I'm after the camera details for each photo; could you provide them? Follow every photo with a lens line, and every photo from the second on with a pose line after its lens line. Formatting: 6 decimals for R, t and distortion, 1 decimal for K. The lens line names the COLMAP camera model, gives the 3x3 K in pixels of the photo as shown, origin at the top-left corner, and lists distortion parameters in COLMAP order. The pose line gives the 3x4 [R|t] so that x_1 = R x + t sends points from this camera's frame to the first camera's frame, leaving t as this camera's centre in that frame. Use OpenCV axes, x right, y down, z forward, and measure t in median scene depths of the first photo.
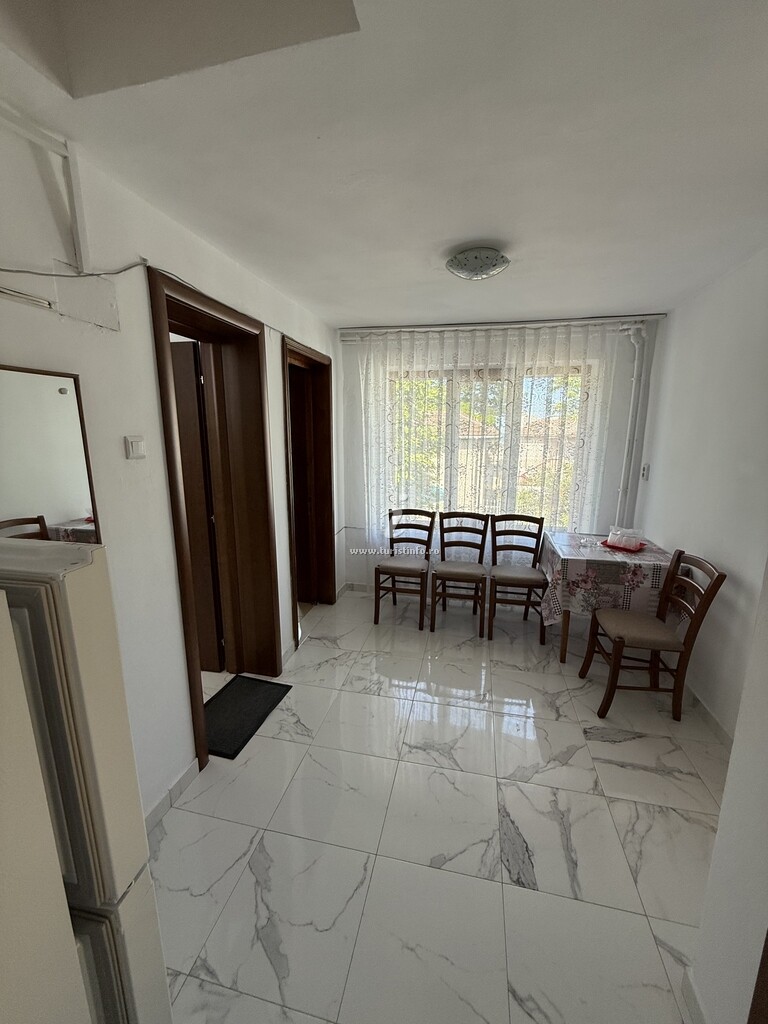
lens RADIAL K [[410.4, 0, 383.1], [0, 410.4, 515.5], [0, 0, 1]] dist [-0.001505, 0.000386]
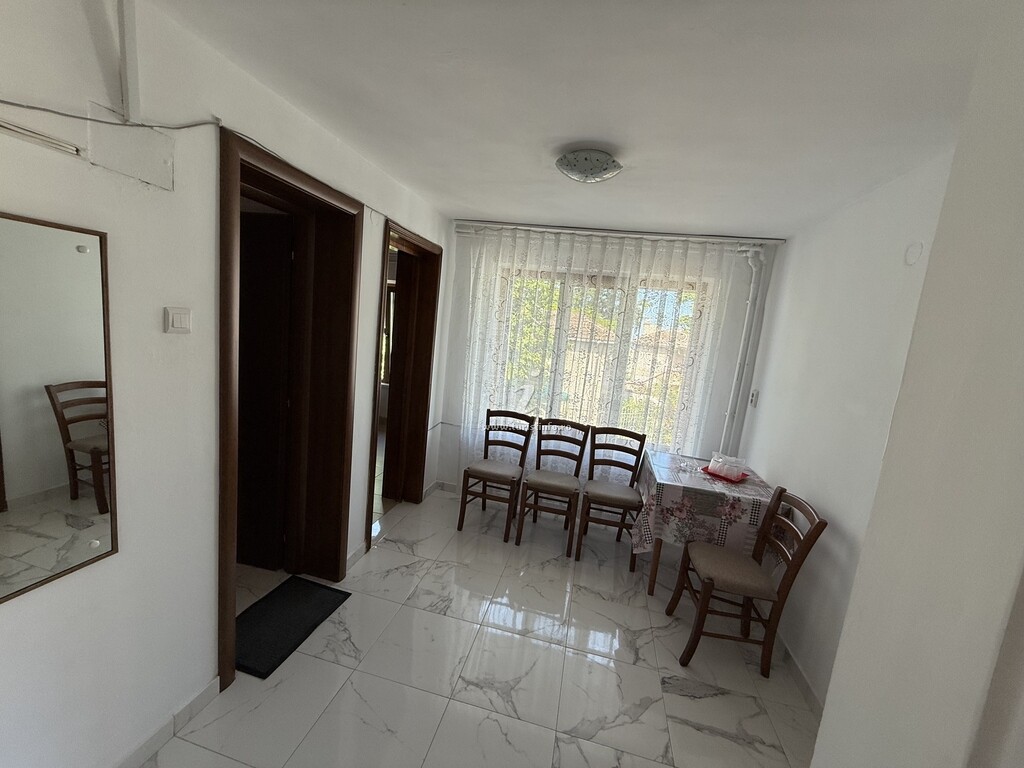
lens RADIAL K [[410.4, 0, 507.9], [0, 410.4, 388.5], [0, 0, 1]] dist [-0.001505, 0.000386]
pose [[0.994756, 0.101498, 0.012610, 0.063949], [-0.100734, 0.993605, -0.051011, -0.026876], [-0.017707, 0.049473, 0.998618, 0.062371]]
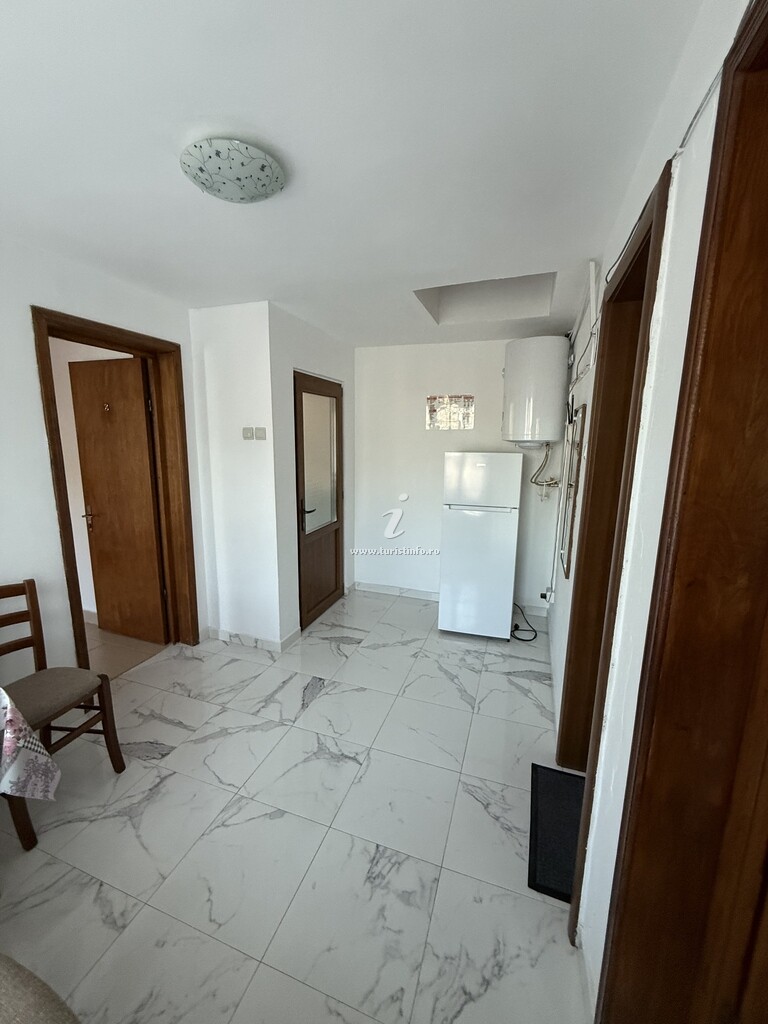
lens RADIAL K [[410.4, 0, 383.9], [0, 410.4, 509.6], [0, 0, 1]] dist [-0.001505, 0.000386]
pose [[-0.993726, -0.029803, 0.107796, -0.070209], [0.011702, 0.930844, 0.365230, -0.271362], [-0.111226, 0.364201, -0.924655, 1.344598]]
